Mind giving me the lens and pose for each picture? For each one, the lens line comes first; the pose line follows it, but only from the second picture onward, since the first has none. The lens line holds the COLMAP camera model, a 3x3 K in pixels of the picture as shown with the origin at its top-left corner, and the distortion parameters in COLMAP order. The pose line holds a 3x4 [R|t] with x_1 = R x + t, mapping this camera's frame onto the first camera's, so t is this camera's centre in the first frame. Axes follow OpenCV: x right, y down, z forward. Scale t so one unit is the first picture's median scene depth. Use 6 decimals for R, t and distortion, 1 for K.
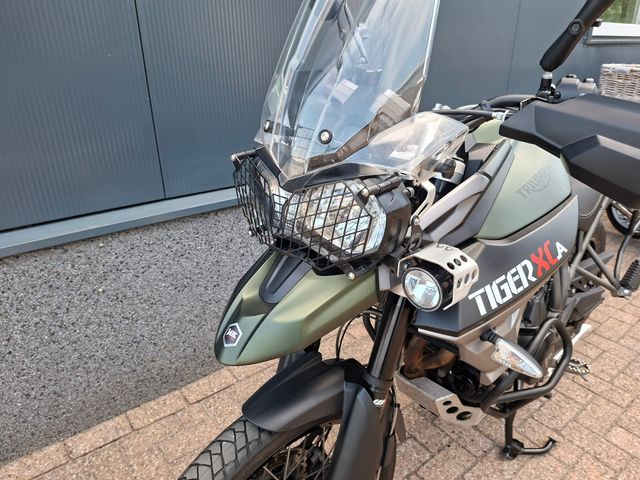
lens RADIAL K [[449.8, 0, 322.2], [0, 449.8, 238.2], [0, 0, 1]] dist [0.020576, -0.027308]
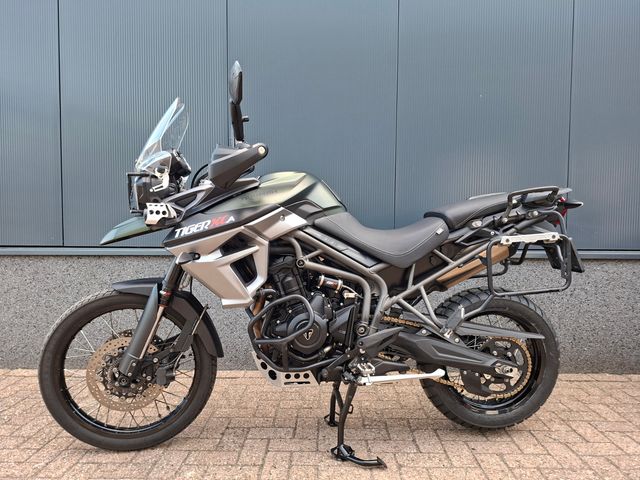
lens RADIAL K [[449.8, 0, 316.8], [0, 449.8, 243.6], [0, 0, 1]] dist [0.020576, -0.027308]
pose [[0.776331, 0.047631, -0.628523, 1.086755], [-0.257988, 0.933804, -0.247893, 0.270605], [0.575110, 0.354599, 0.737230, -0.090847]]
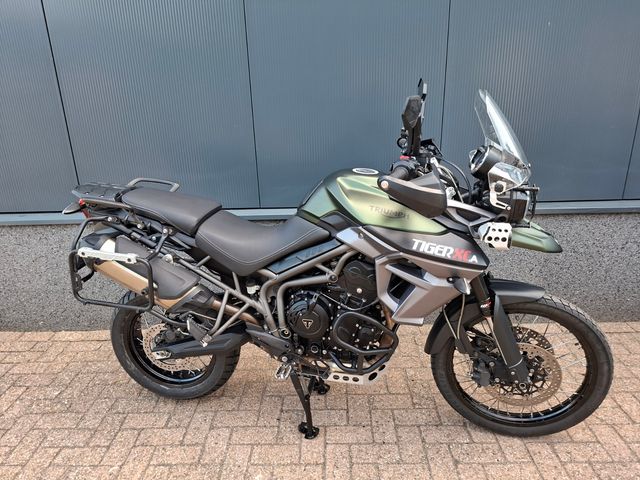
lens RADIAL K [[449.8, 0, 315.9], [0, 449.8, 235.6], [0, 0, 1]] dist [0.020576, -0.027308]
pose [[0.773746, 0.195361, -0.602621, 0.874812], [-0.226958, 0.973603, 0.024221, -0.070397], [0.591446, 0.118029, 0.797660, -0.172905]]
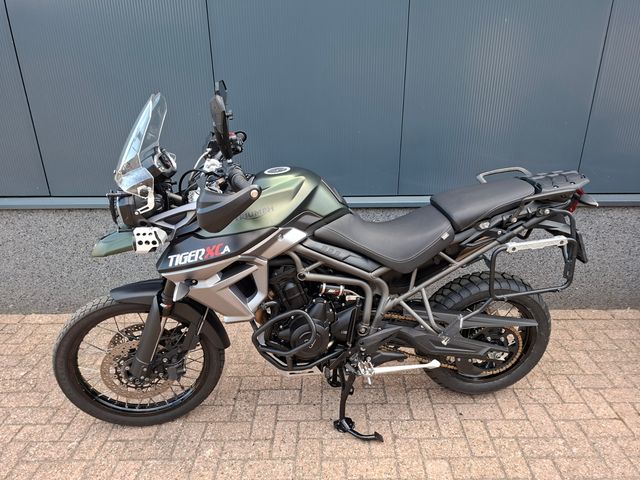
lens RADIAL K [[449.8, 0, 327.5], [0, 449.8, 244.3], [0, 0, 1]] dist [0.020576, -0.027308]
pose [[0.789891, 0.236930, -0.565629, 1.006093], [-0.241416, 0.968012, 0.068346, -0.117816], [0.563729, 0.082566, 0.821823, -0.142999]]
